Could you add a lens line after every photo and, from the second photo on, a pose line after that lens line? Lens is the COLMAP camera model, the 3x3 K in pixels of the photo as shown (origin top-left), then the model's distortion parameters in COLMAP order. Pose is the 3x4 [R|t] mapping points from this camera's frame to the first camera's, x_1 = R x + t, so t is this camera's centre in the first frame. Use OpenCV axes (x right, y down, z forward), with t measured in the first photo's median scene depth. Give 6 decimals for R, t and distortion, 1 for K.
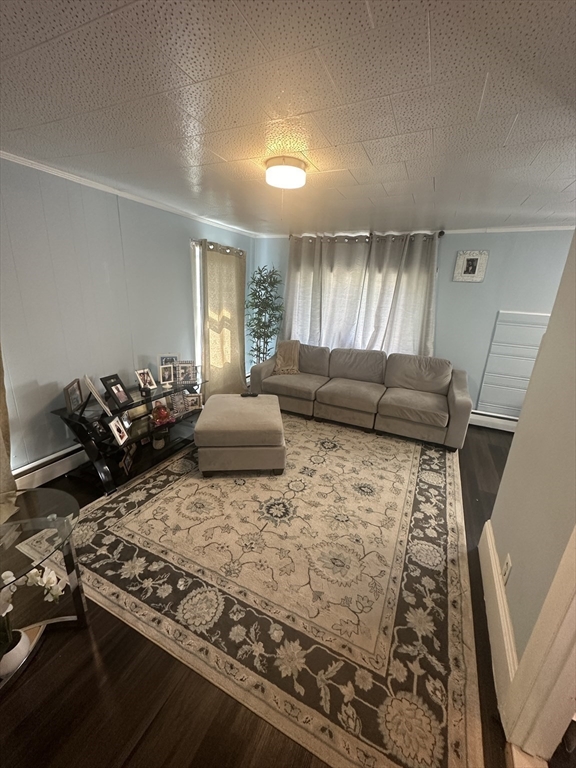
lens RADIAL K [[307.4, 0, 289.6], [0, 307.4, 385.3], [0, 0, 1]] dist [-0.003440, 0.000251]
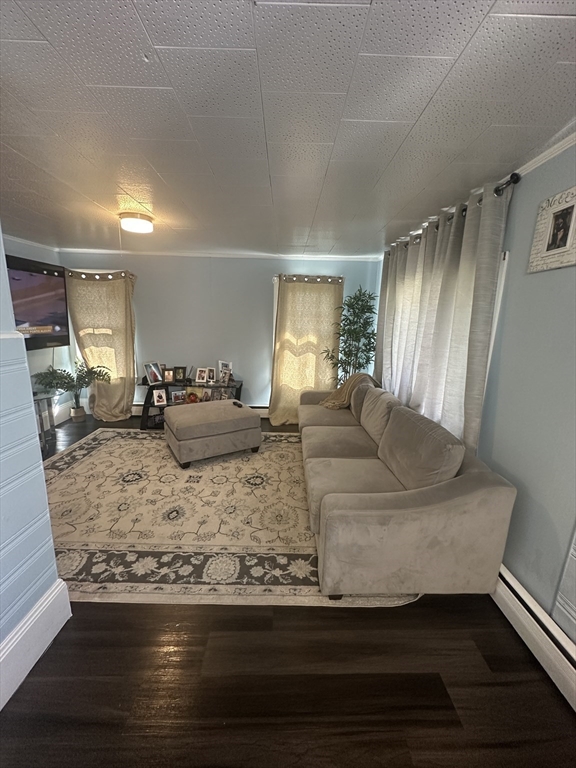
lens RADIAL K [[307.4, 0, 288.9], [0, 307.4, 384.7], [0, 0, 1]] dist [-0.003440, 0.000251]
pose [[0.431825, 0.156552, -0.888267, 1.159453], [-0.274780, 0.960842, 0.035761, -0.160361], [0.859083, 0.228635, 0.457933, 0.797963]]
